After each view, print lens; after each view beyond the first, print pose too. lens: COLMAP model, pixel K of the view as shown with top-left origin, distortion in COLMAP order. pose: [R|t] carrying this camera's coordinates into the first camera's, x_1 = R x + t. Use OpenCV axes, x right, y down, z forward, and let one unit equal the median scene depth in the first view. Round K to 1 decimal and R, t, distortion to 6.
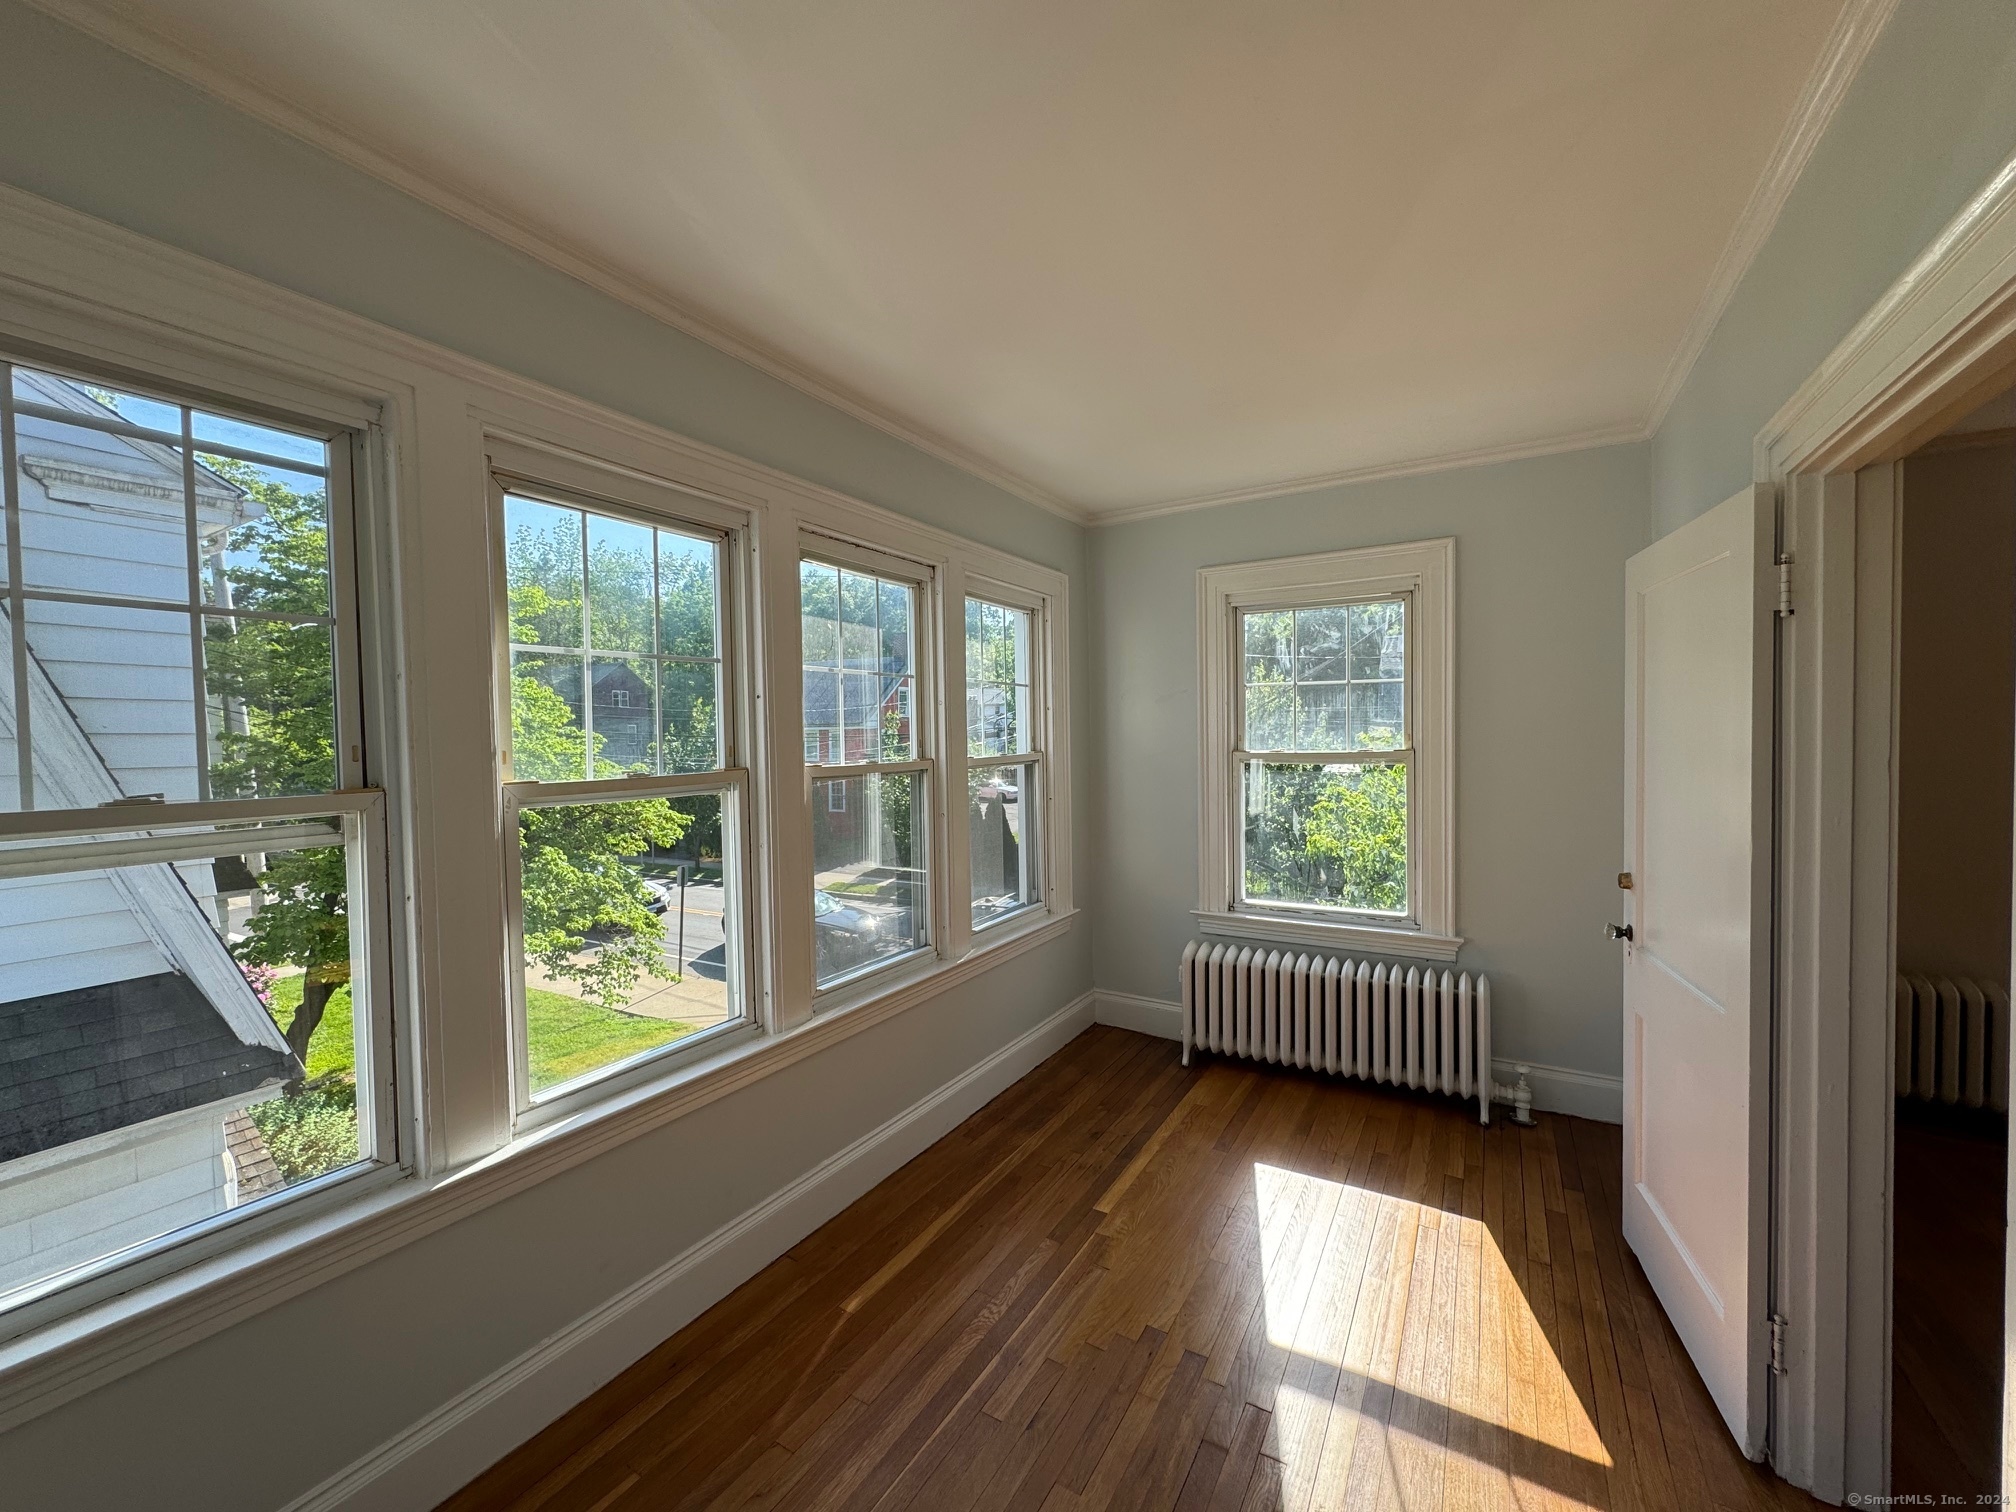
lens RADIAL K [[804.5, 0, 998.3], [0, 804.5, 768.8], [0, 0, 1]] dist [-0.005110, 0.001403]
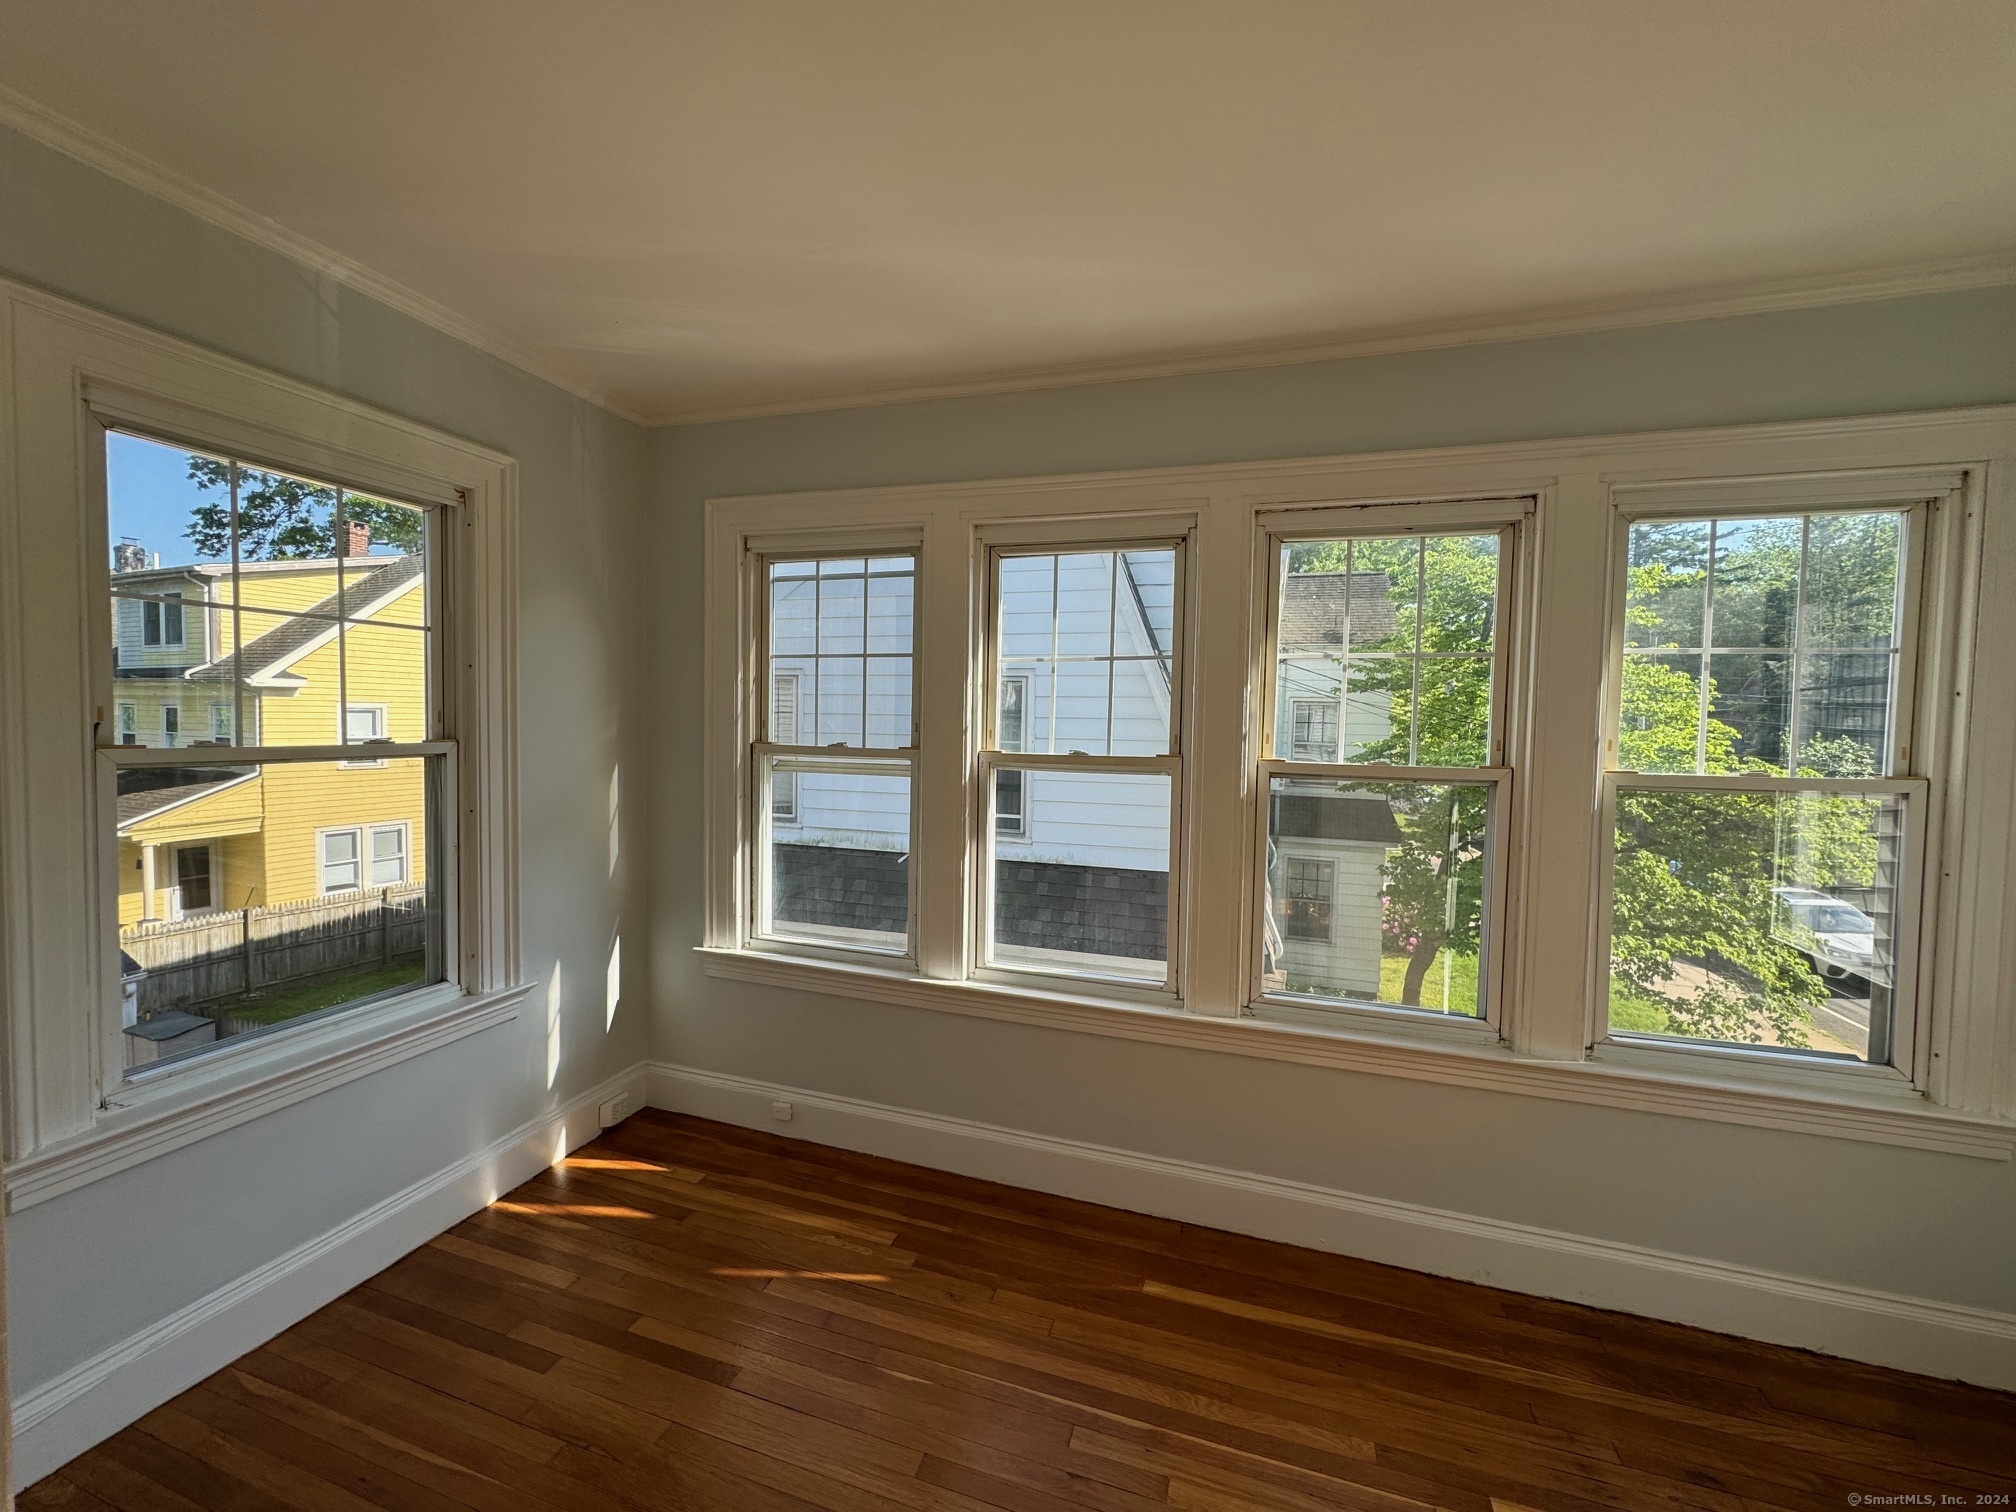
lens RADIAL K [[804.5, 0, 1011.7], [0, 804.5, 764.8], [0, 0, 1]] dist [-0.005110, 0.001403]
pose [[0.228708, 0.071680, -0.970853, 0.520132], [-0.062297, 0.996319, 0.058884, -0.029027], [0.971500, 0.047014, 0.232332, 0.407965]]
